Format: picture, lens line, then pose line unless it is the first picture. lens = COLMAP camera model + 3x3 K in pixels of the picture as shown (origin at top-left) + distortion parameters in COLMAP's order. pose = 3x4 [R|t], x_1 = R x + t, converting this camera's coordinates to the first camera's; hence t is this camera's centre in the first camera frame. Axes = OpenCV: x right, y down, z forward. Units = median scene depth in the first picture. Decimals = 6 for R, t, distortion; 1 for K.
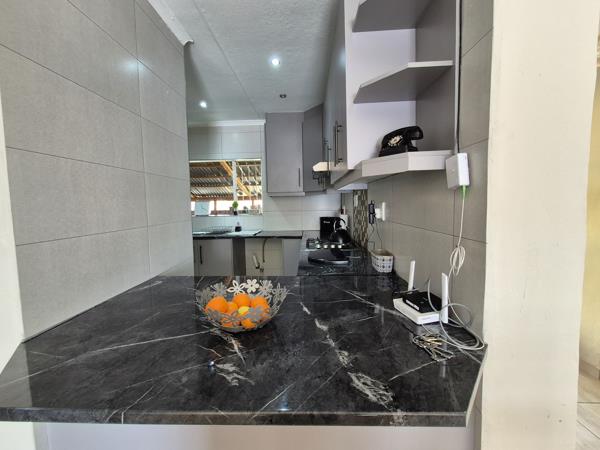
lens RADIAL K [[235.8, 0, 299.4], [0, 235.8, 223.2], [0, 0, 1]] dist [0.007639, -0.002311]
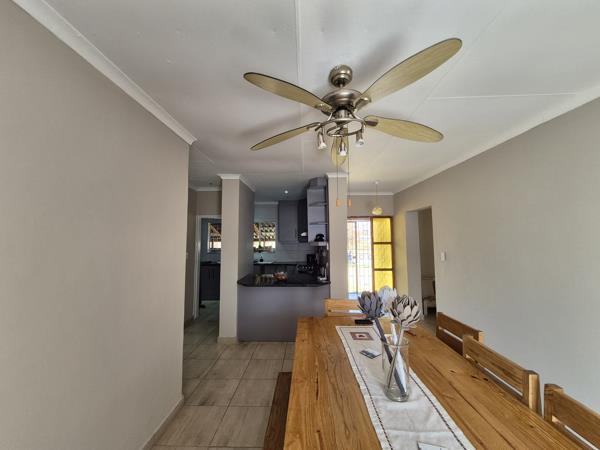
lens RADIAL K [[235.8, 0, 298.4], [0, 235.8, 224.8], [0, 0, 1]] dist [0.007639, -0.002311]
pose [[0.999918, 0.010757, 0.006945, 0.006196], [-0.009700, 0.990452, -0.137517, 0.000622], [-0.008358, 0.137439, 0.990475, -0.858733]]
